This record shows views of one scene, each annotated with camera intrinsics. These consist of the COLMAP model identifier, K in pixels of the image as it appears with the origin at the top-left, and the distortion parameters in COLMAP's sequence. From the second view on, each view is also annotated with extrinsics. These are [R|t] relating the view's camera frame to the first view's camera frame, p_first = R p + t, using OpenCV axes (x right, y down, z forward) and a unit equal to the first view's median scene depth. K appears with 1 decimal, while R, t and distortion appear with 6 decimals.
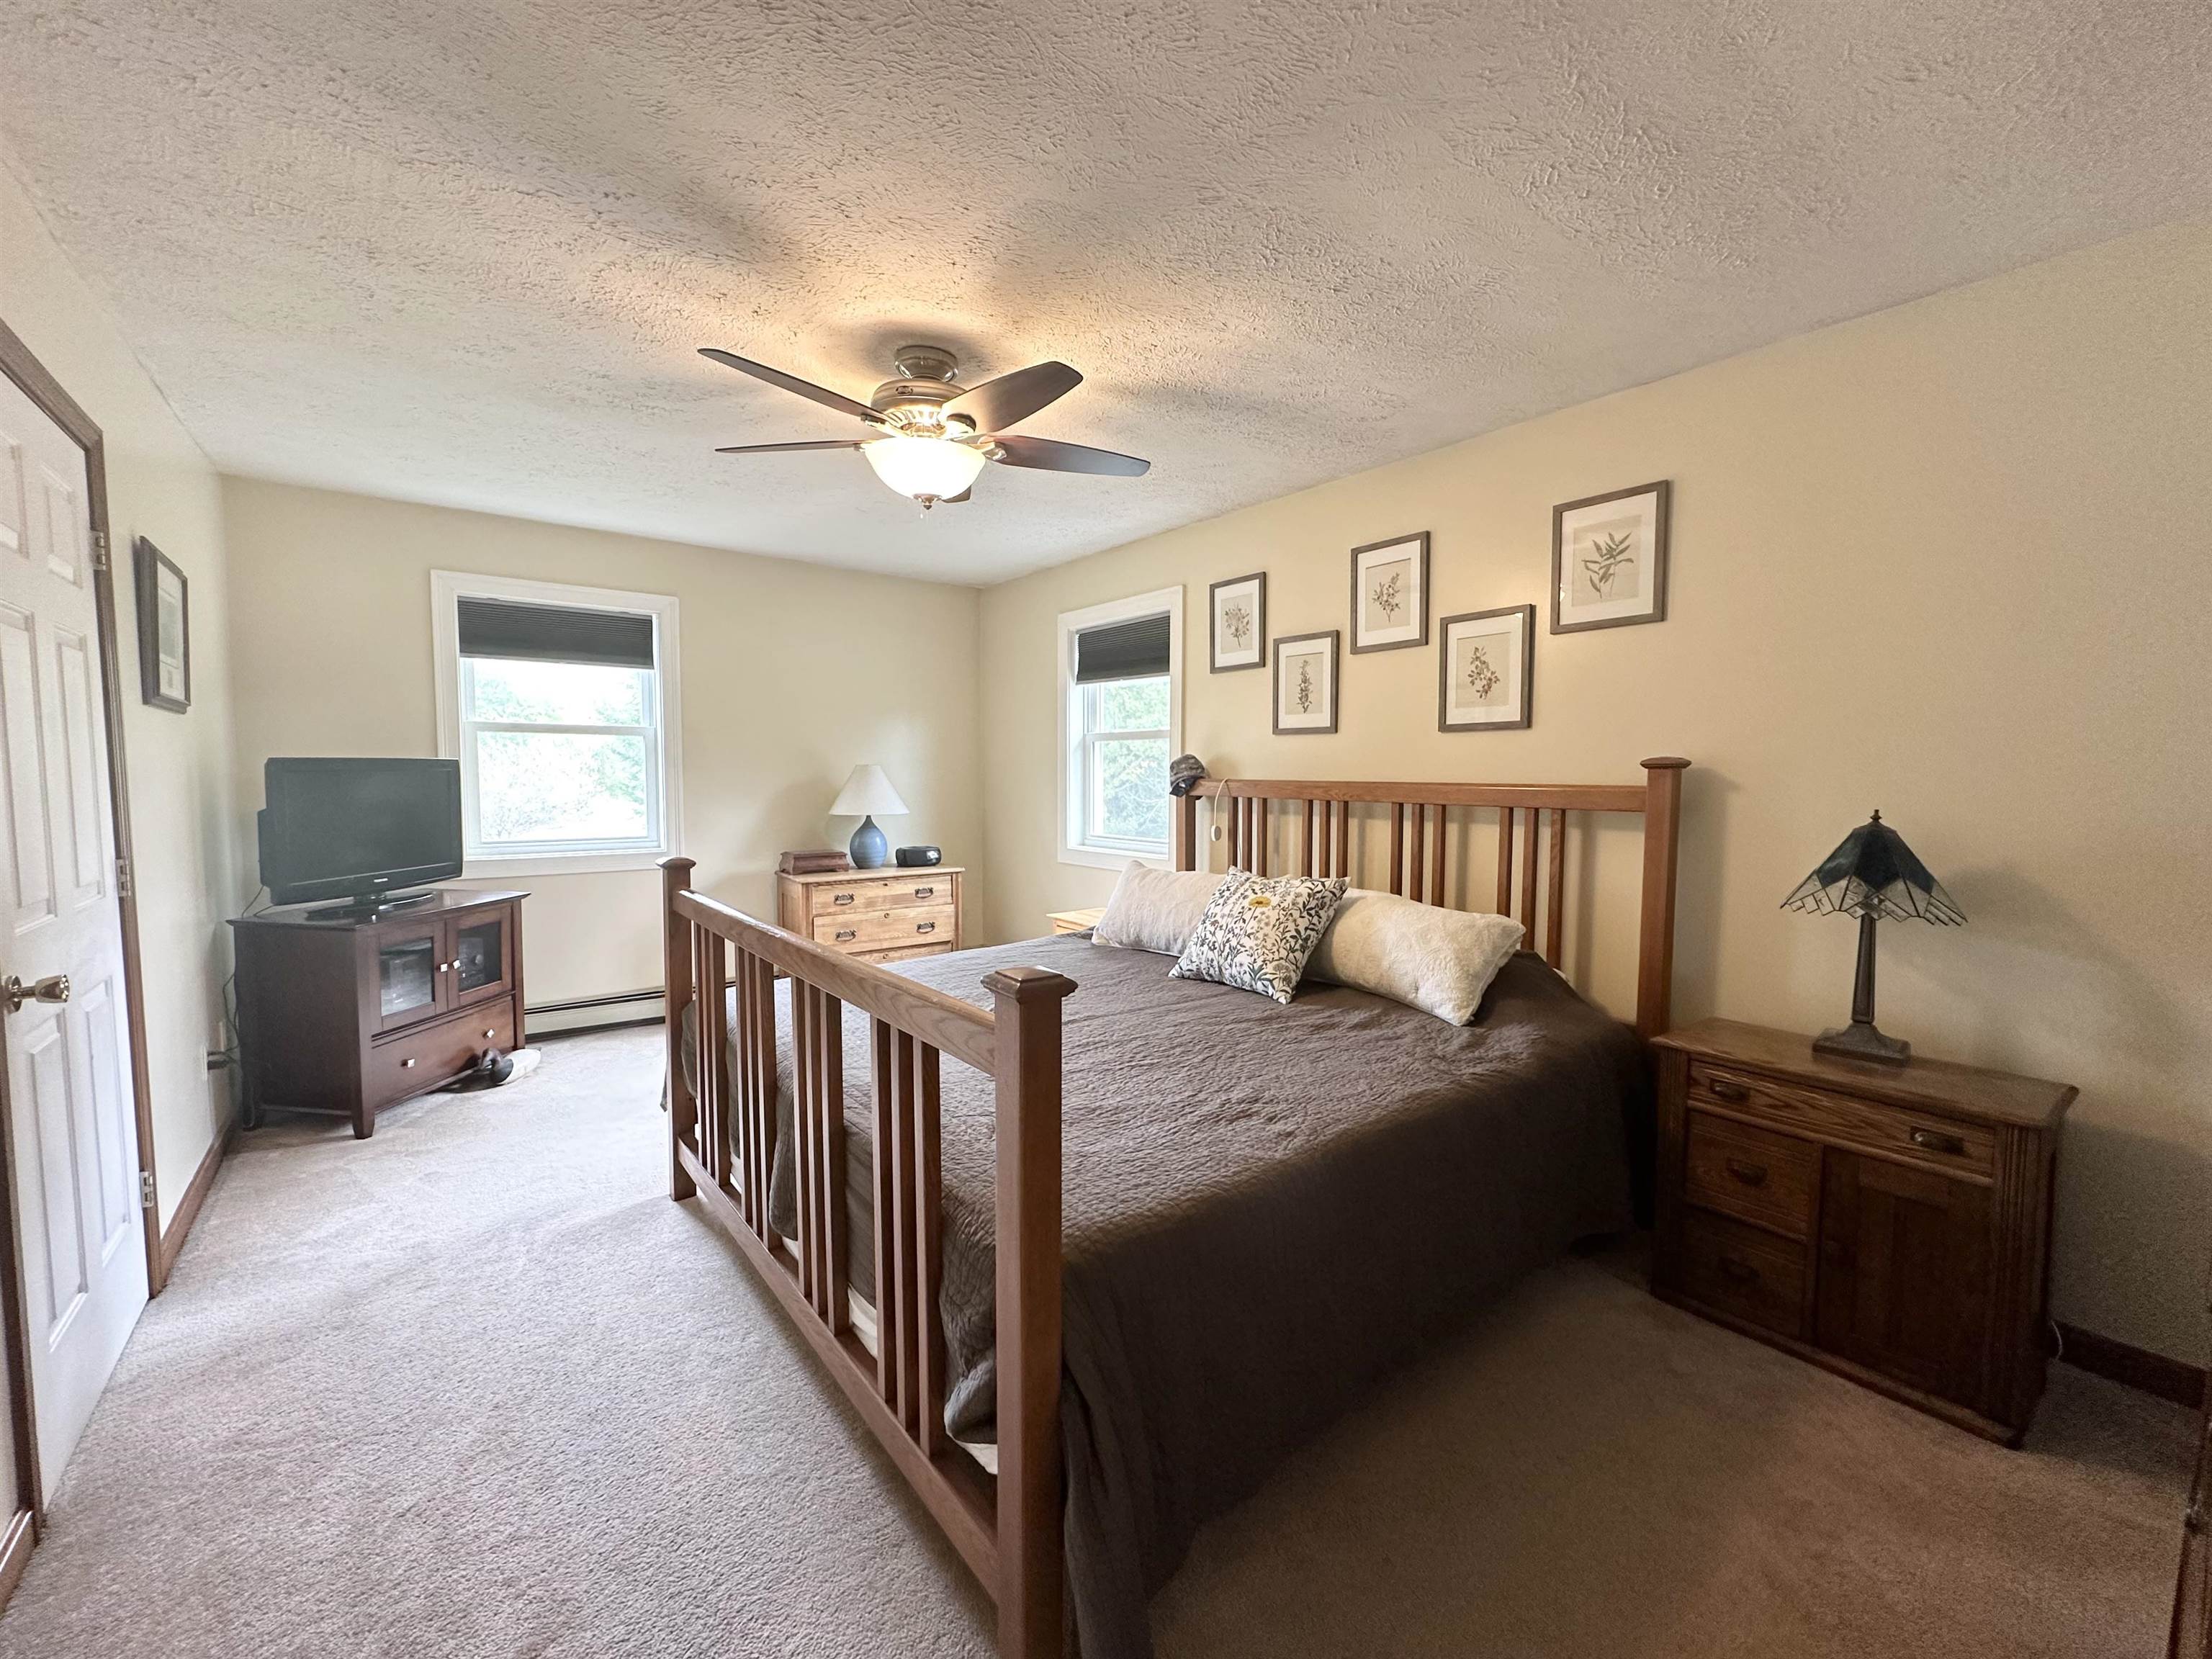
lens RADIAL K [[881.3, 0, 1101.7], [0, 881.3, 828.1], [0, 0, 1]] dist [-0.003939, 0.001091]
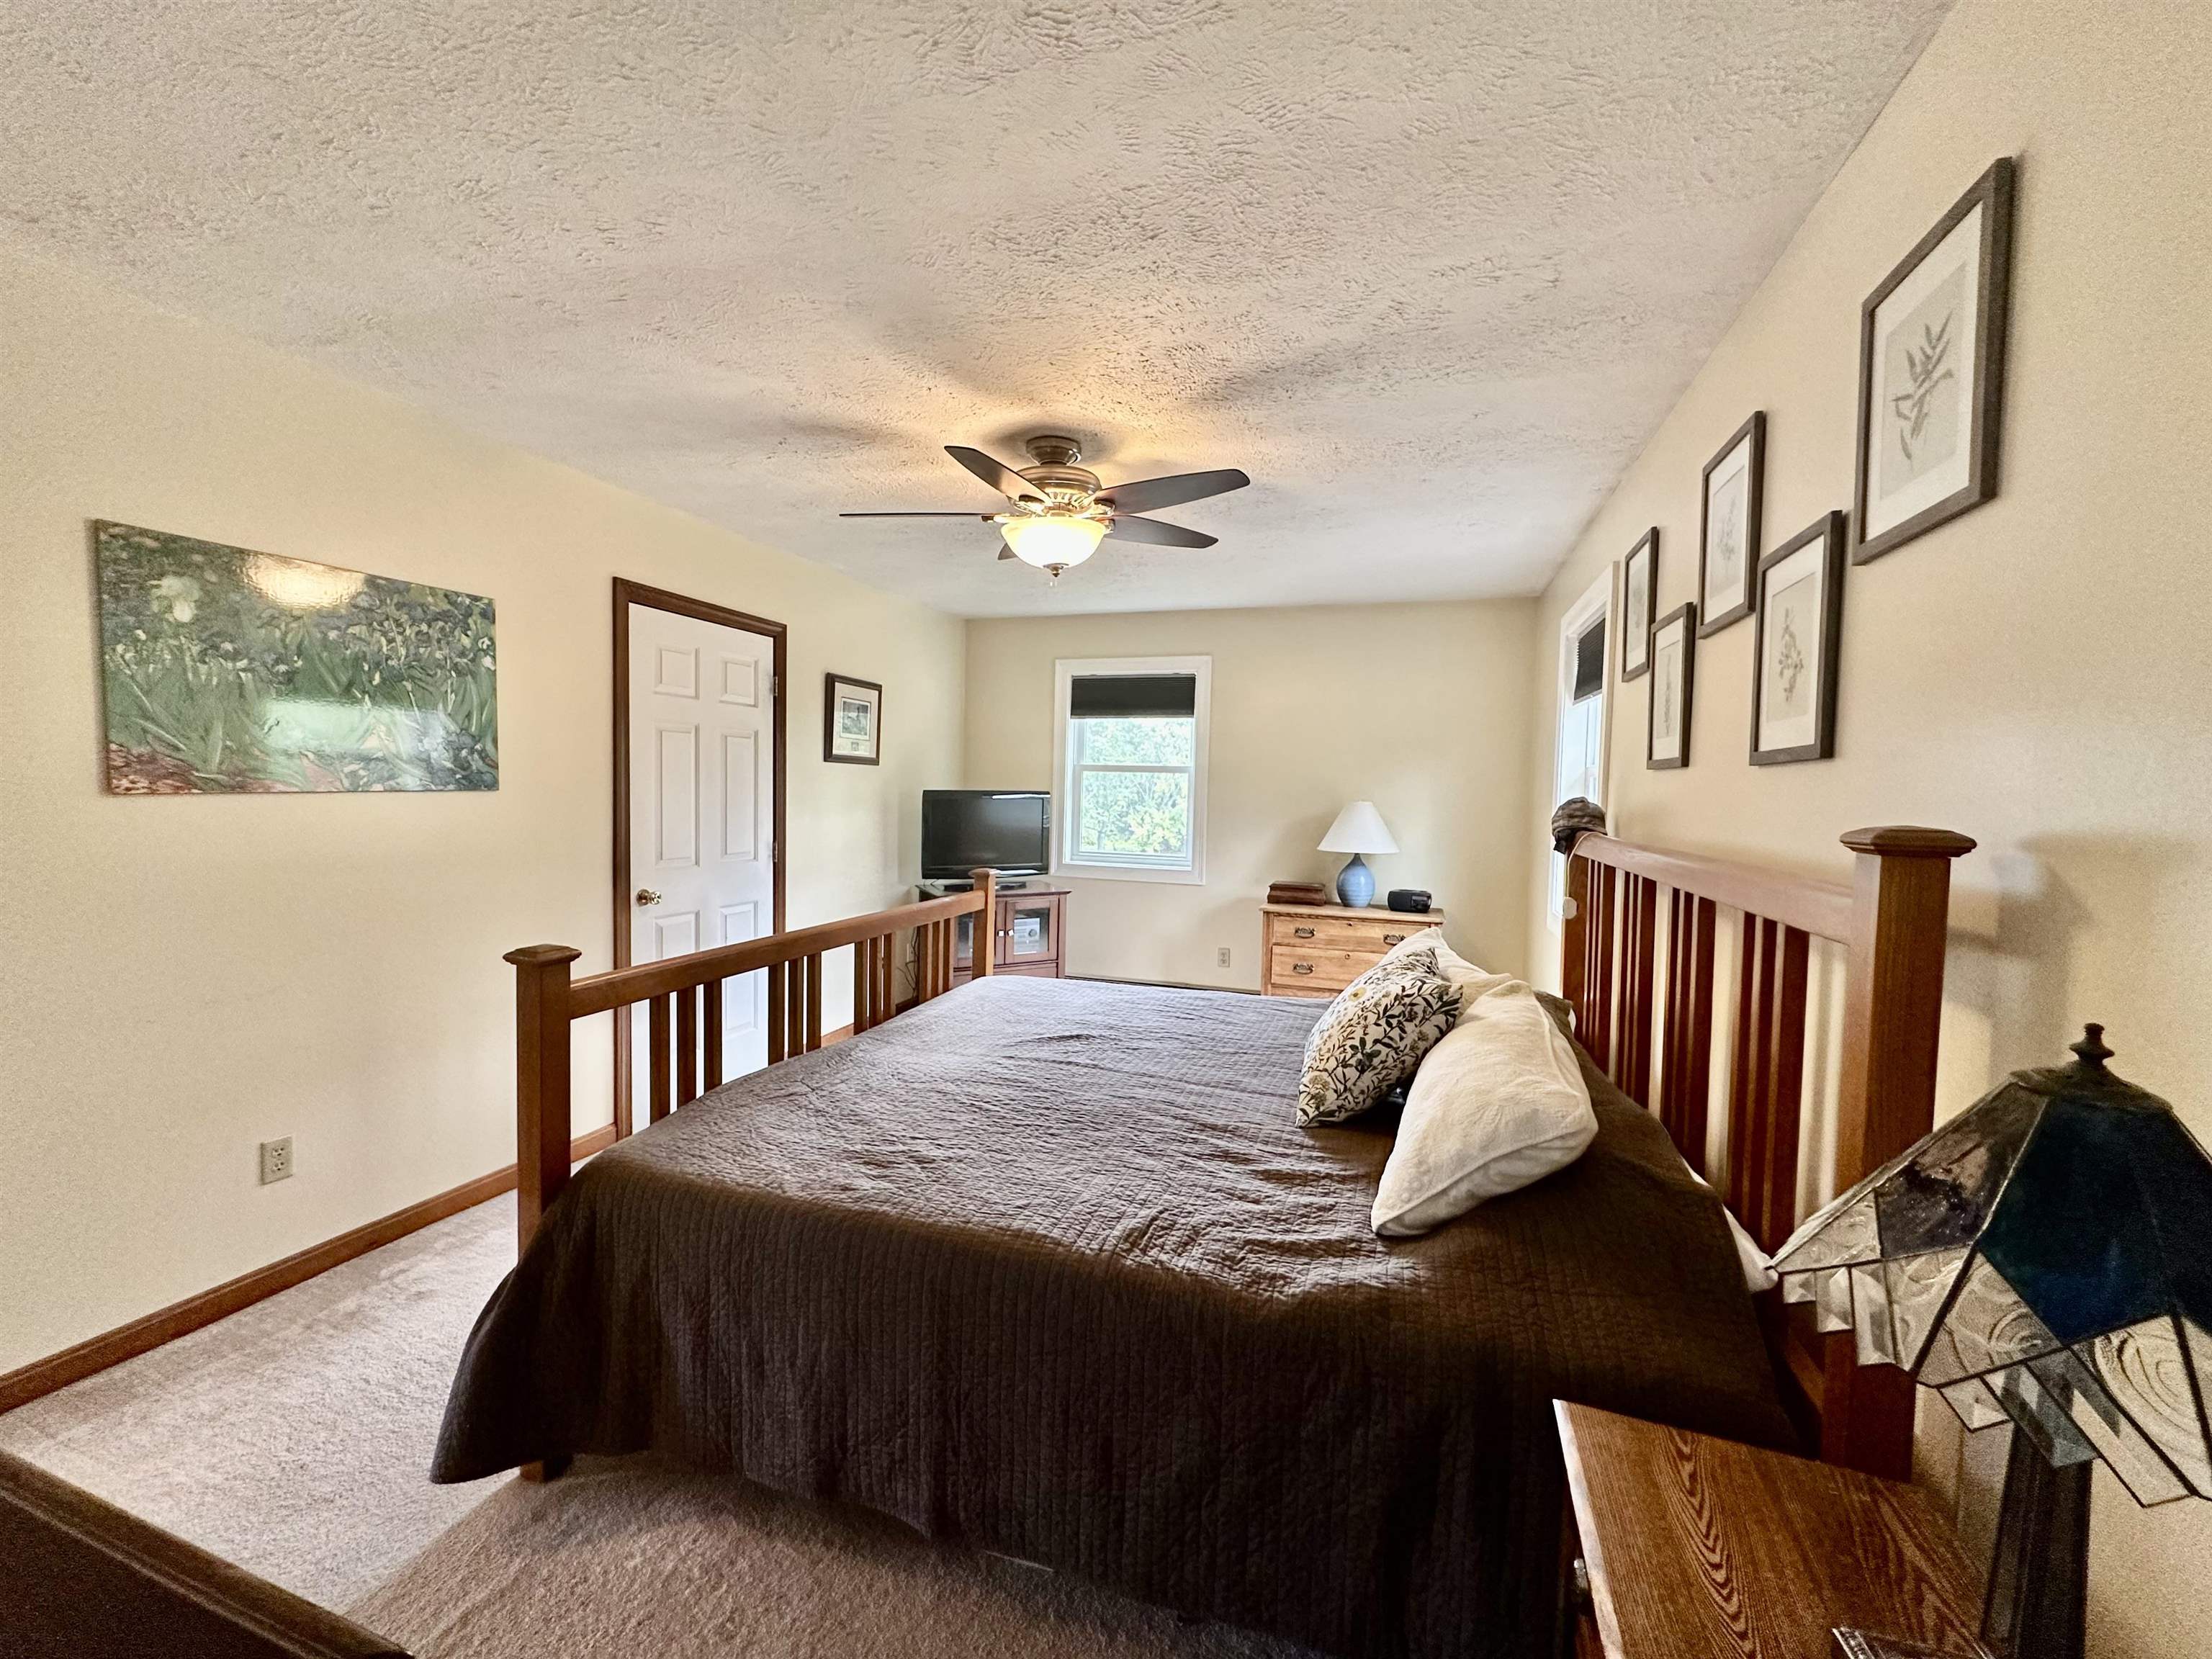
lens RADIAL K [[881.3, 0, 1116.3], [0, 881.3, 829.3], [0, 0, 1]] dist [-0.003939, 0.001091]
pose [[0.555952, 0.047505, -0.829856, 0.697970], [-0.075085, 0.997154, 0.006779, -0.048081], [0.827816, 0.058541, 0.557937, 0.403700]]
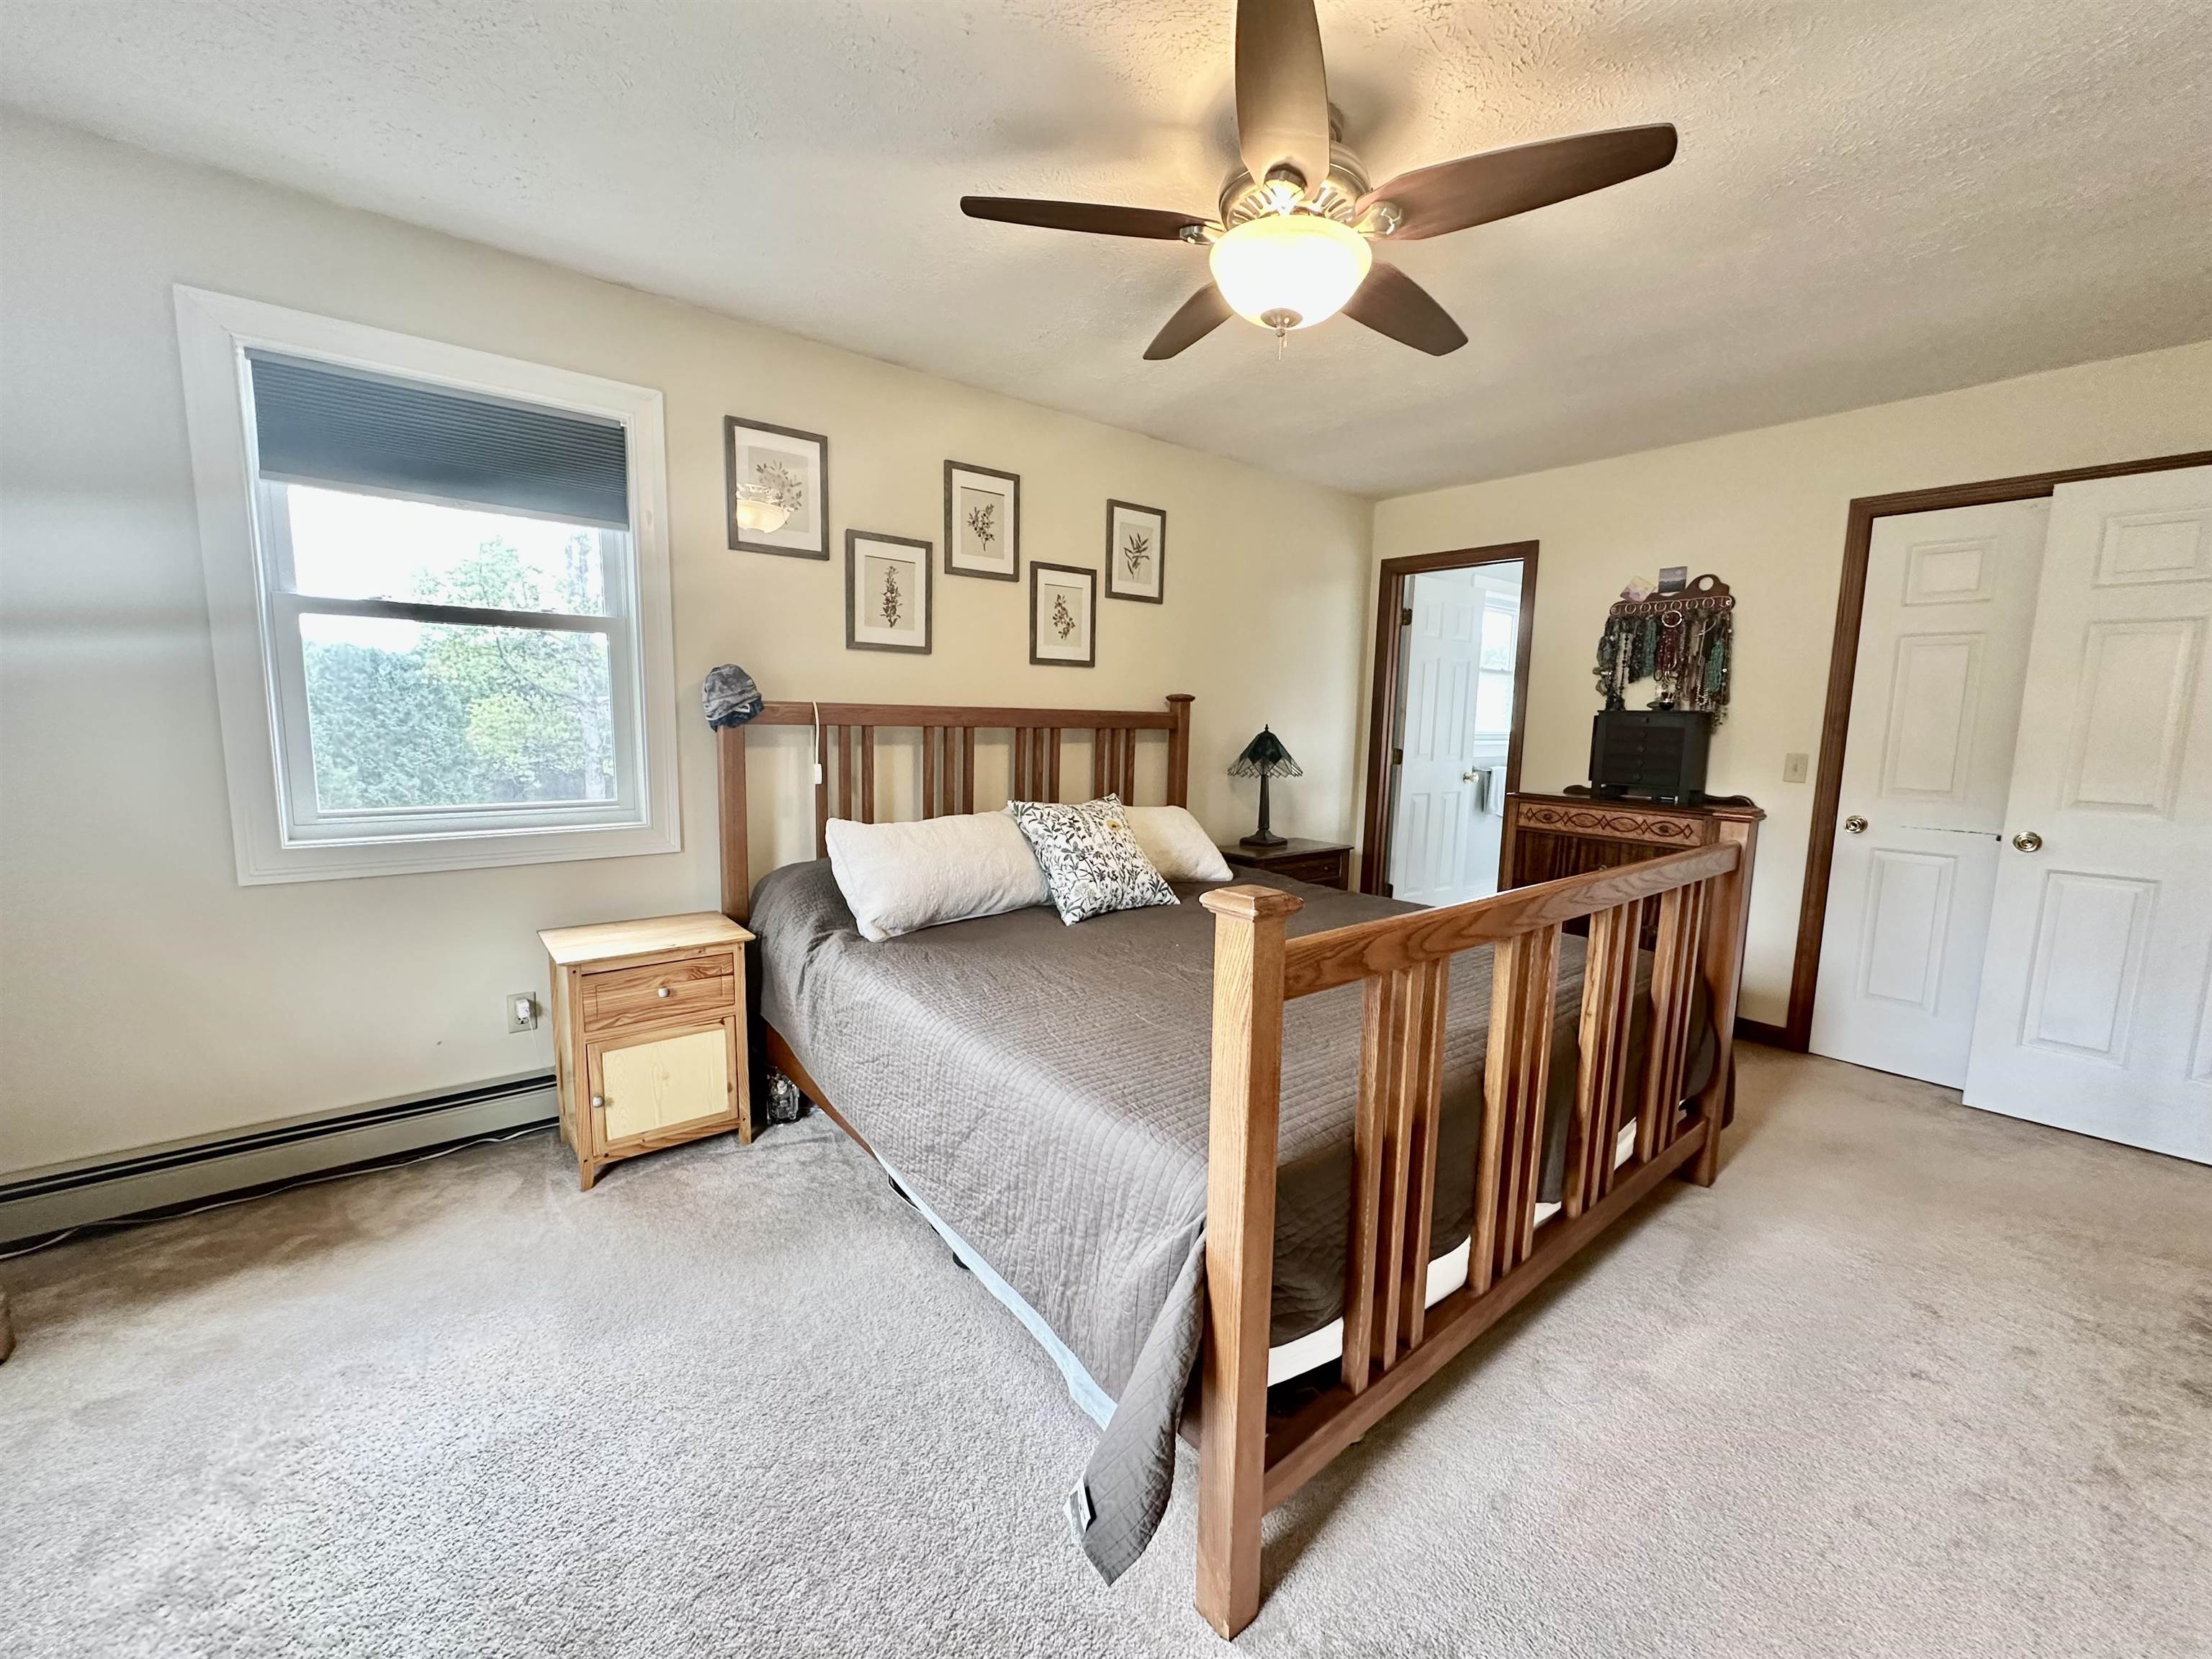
lens RADIAL K [[881.3, 0, 1104.1], [0, 881.3, 832.9], [0, 0, 1]] dist [-0.003939, 0.001091]
pose [[-0.011537, -0.145205, 0.989334, -0.874793], [0.039263, 0.988571, 0.145551, -0.061758], [-0.999162, 0.040523, -0.005704, 1.039471]]
